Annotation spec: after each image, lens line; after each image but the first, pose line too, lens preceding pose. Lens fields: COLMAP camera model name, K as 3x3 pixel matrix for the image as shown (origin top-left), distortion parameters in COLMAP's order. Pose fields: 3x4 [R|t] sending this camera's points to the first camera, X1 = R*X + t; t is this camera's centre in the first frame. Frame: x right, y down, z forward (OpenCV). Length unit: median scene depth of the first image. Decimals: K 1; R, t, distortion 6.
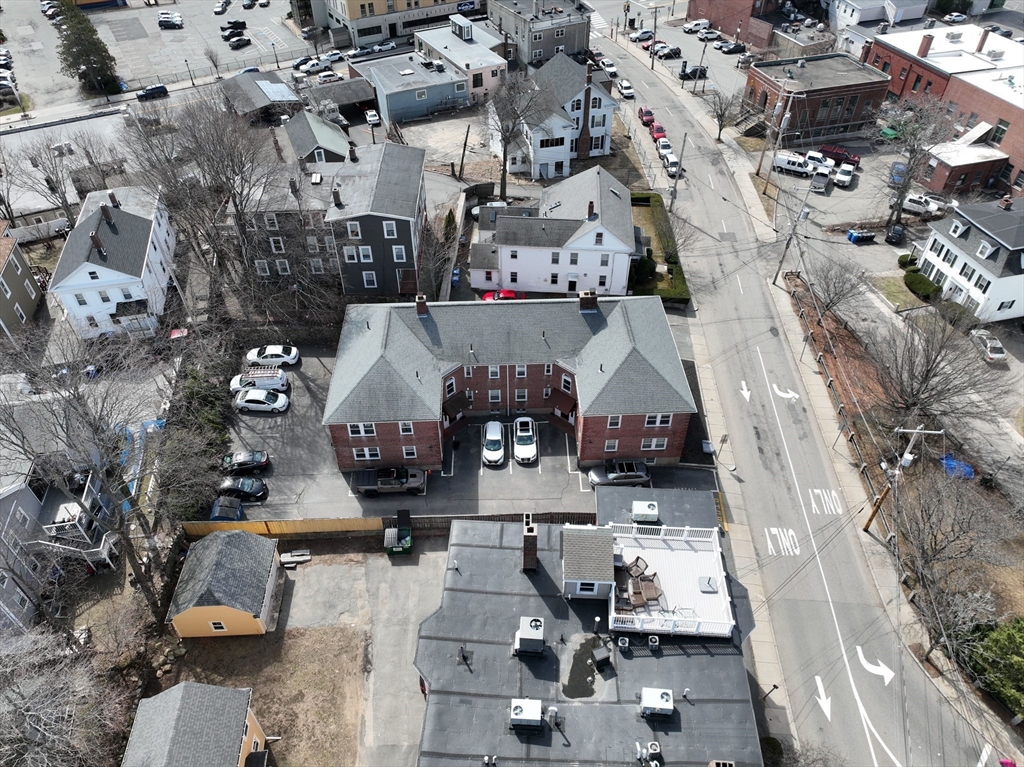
lens RADIAL K [[722.4, 0, 511.8], [0, 722.4, 386.1], [0, 0, 1]] dist [0.000090, 0.016753]
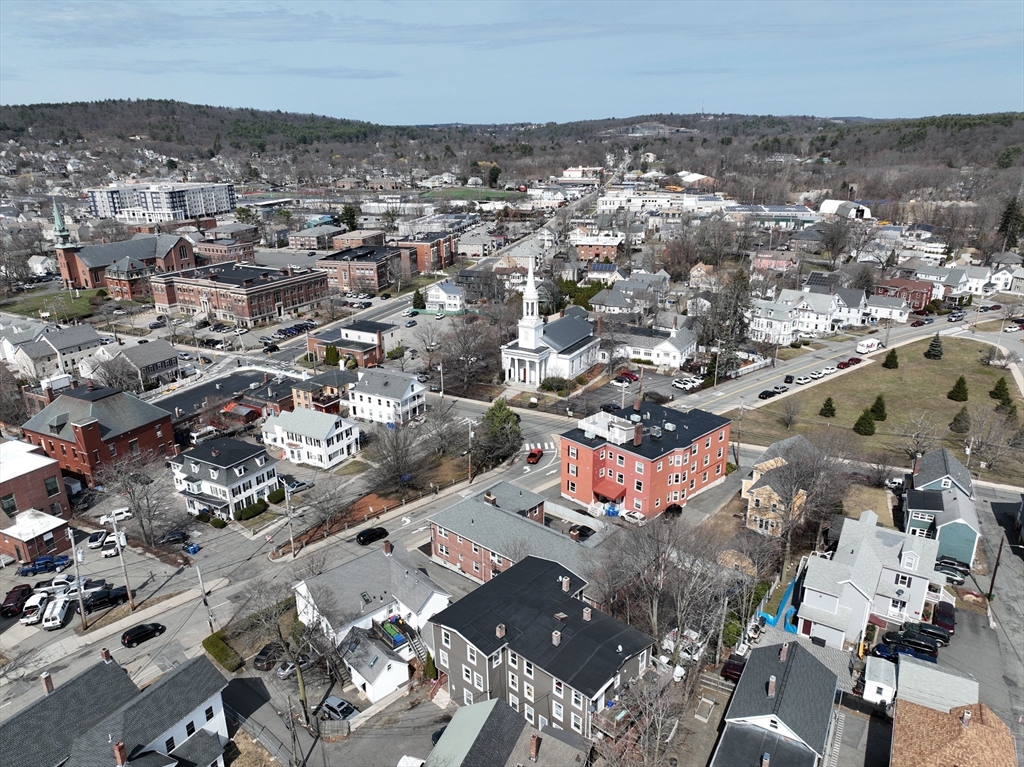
lens RADIAL K [[722.4, 0, 511.8], [0, 722.4, 386.1], [0, 0, 1]] dist [0.000090, 0.016753]
pose [[-0.722465, -0.218361, 0.656020, -0.801226], [0.482224, 0.520814, 0.704423, -1.180698], [-0.495483, 0.825270, -0.270971, 1.056603]]
